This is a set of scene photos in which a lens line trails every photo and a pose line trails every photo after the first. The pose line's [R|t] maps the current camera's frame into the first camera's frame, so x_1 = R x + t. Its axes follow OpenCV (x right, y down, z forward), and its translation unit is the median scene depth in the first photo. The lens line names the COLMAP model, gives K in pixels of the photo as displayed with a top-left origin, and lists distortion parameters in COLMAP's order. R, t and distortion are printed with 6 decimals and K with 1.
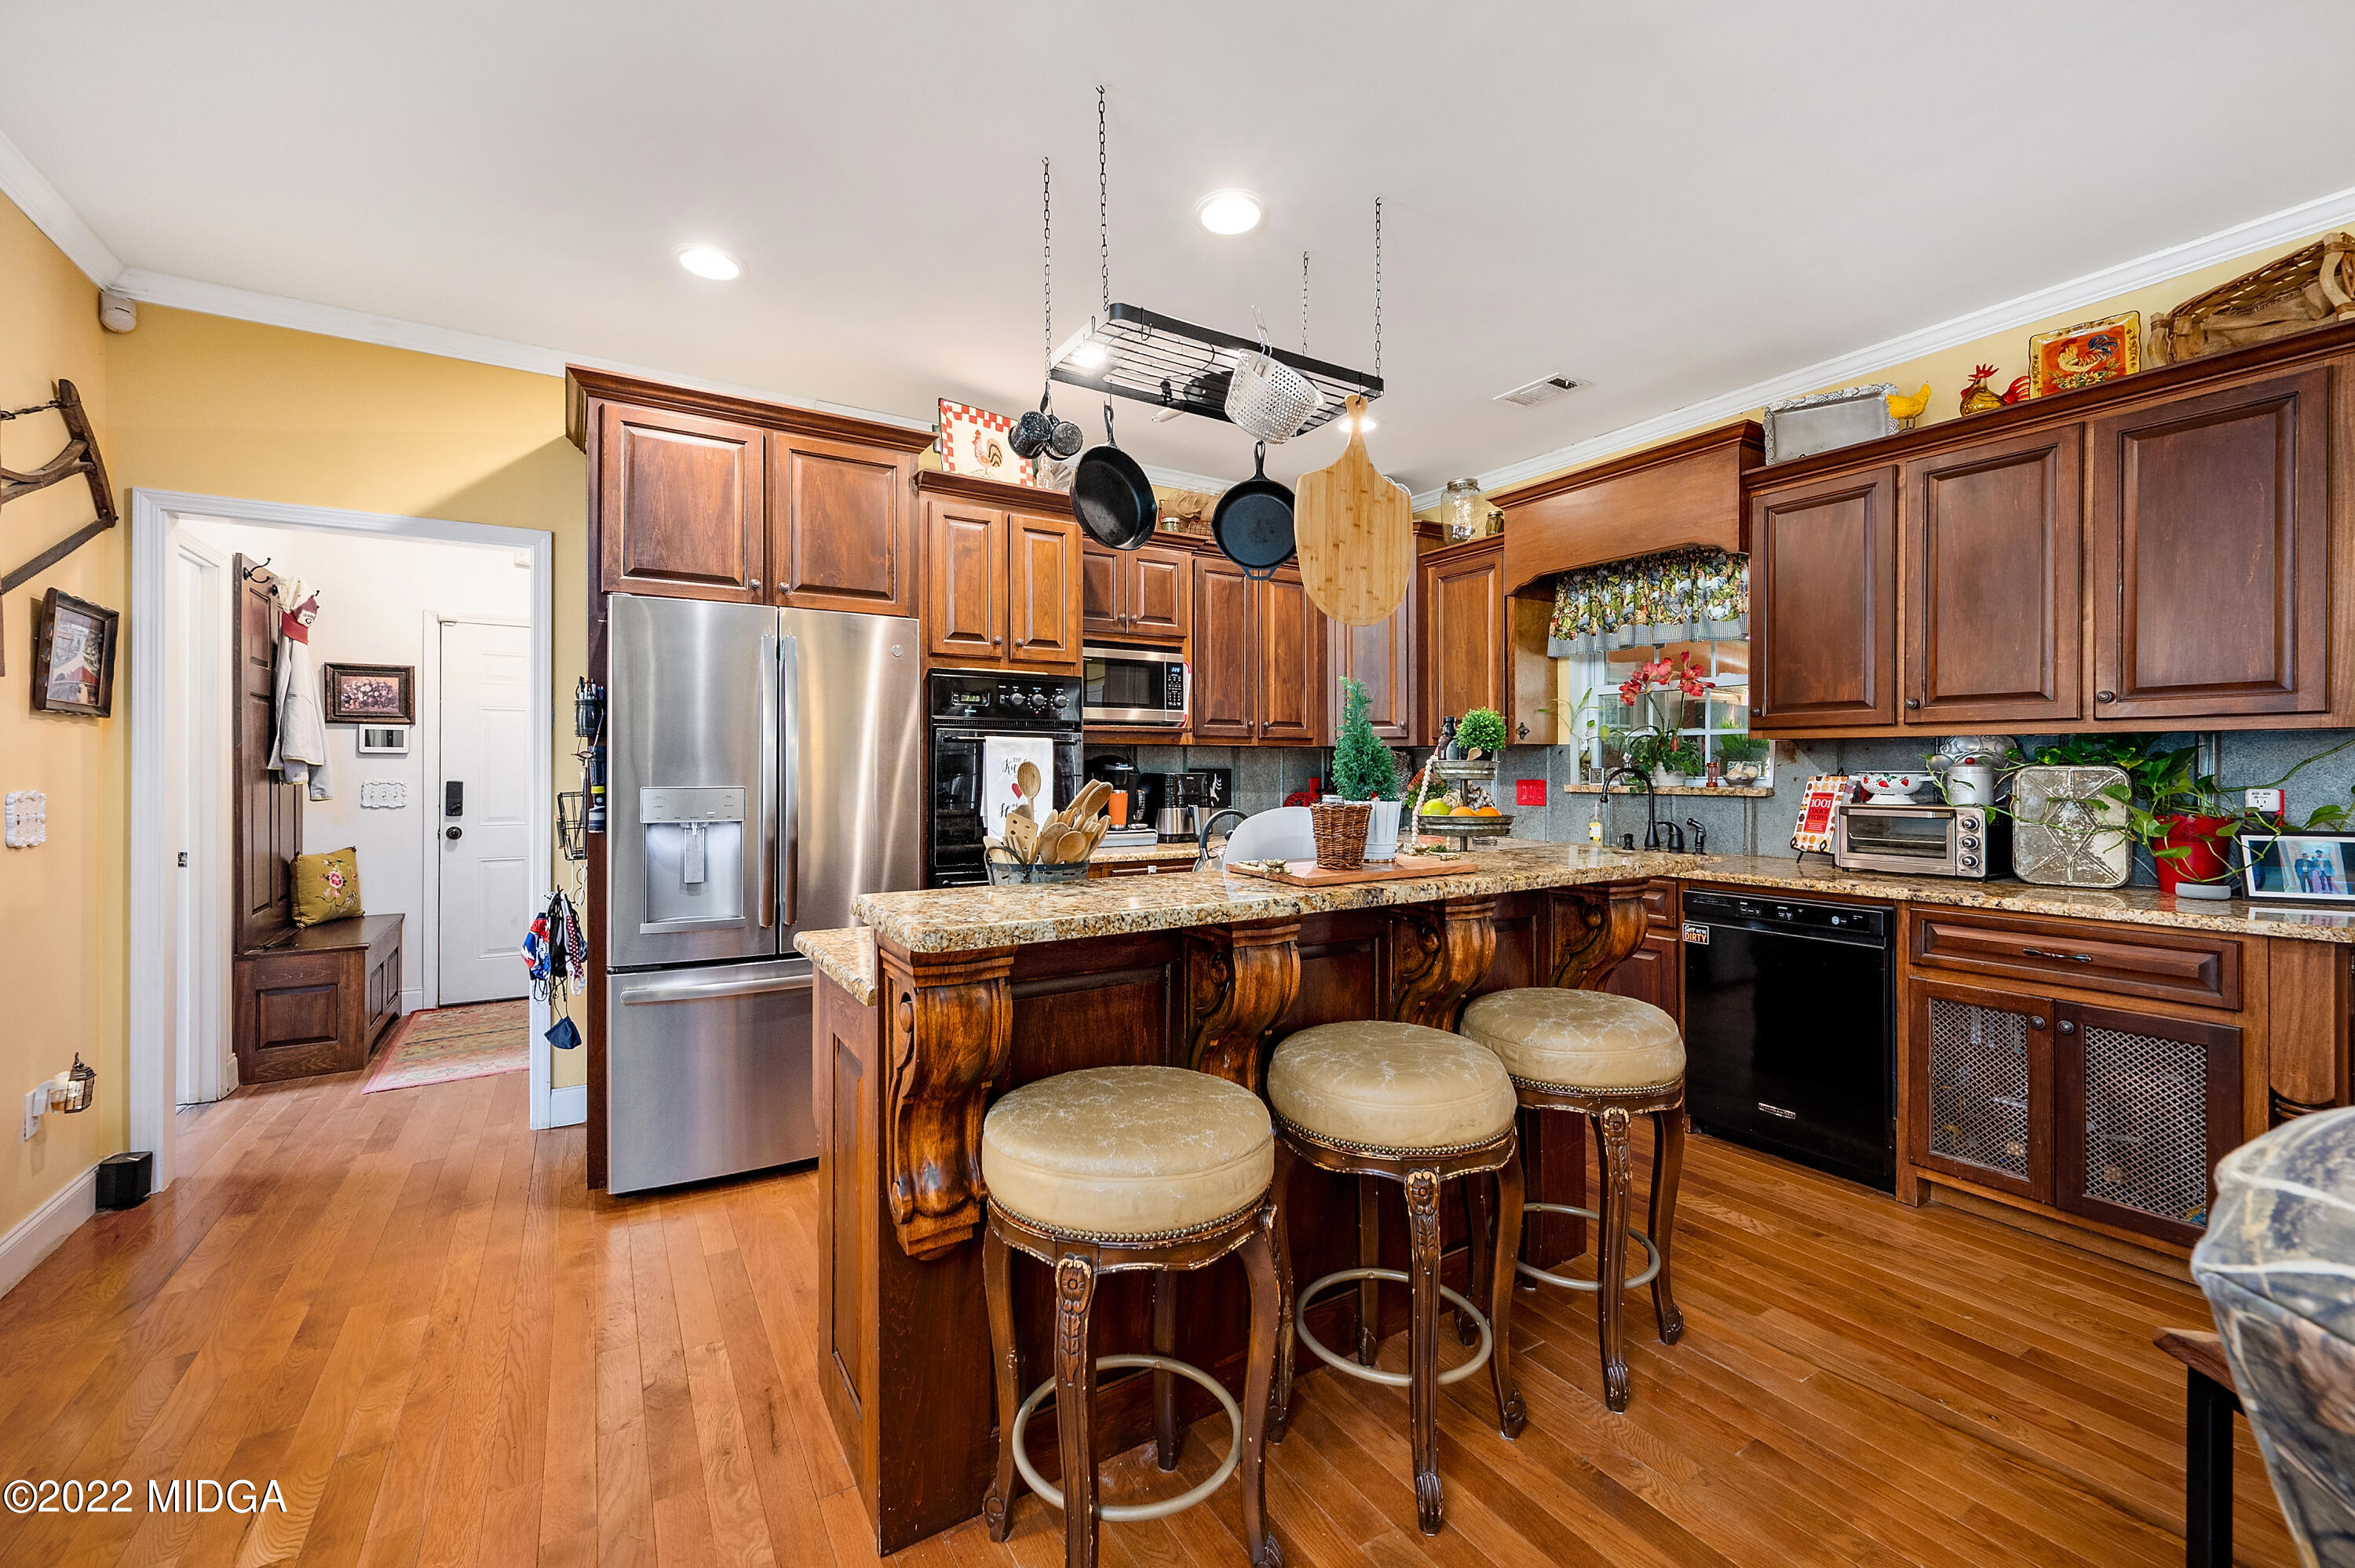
lens RADIAL K [[938.0, 0, 1189.5], [0, 938.0, 772.6], [0, 0, 1]] dist [-0.000708, -0.000276]
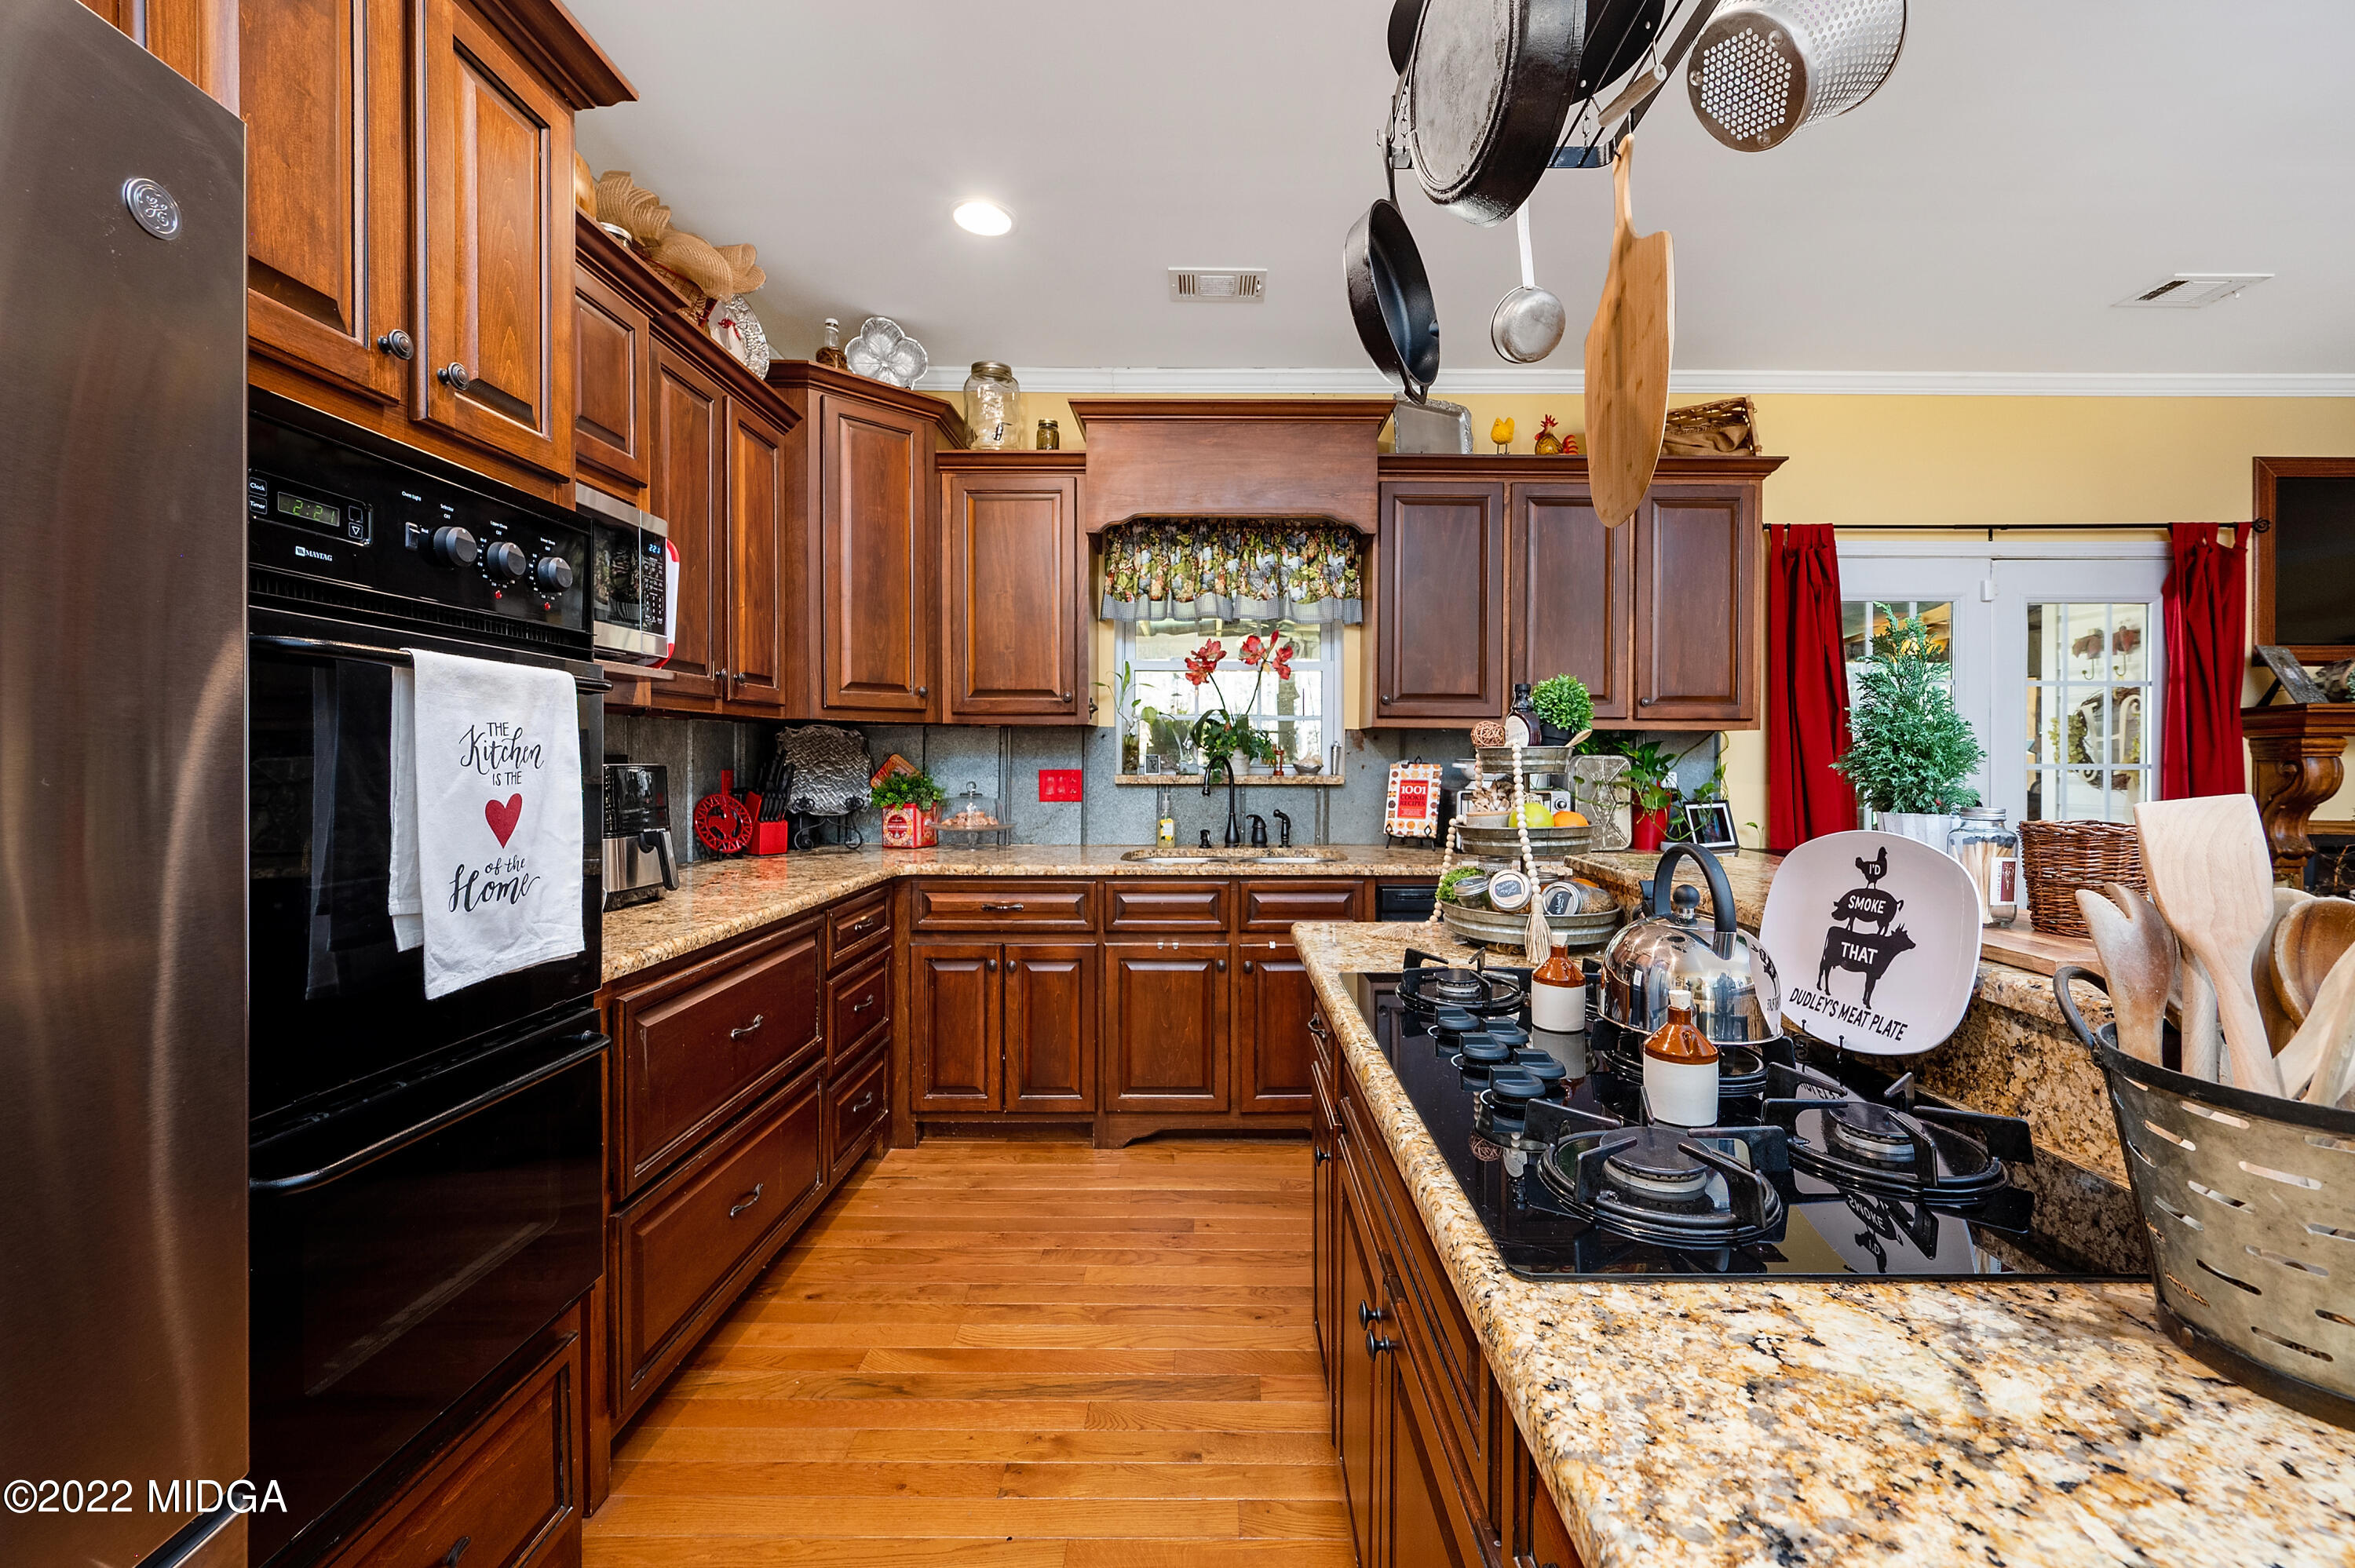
lens RADIAL K [[954.5, 0, 1177.4], [0, 954.5, 781.1], [0, 0, 1]] dist [0.000068, 0.000052]
pose [[0.539244, -0.013866, 0.842036, -0.322113], [0.001093, 0.999875, 0.015765, 0.004704], [-0.842149, -0.007581, 0.539192, 0.563144]]
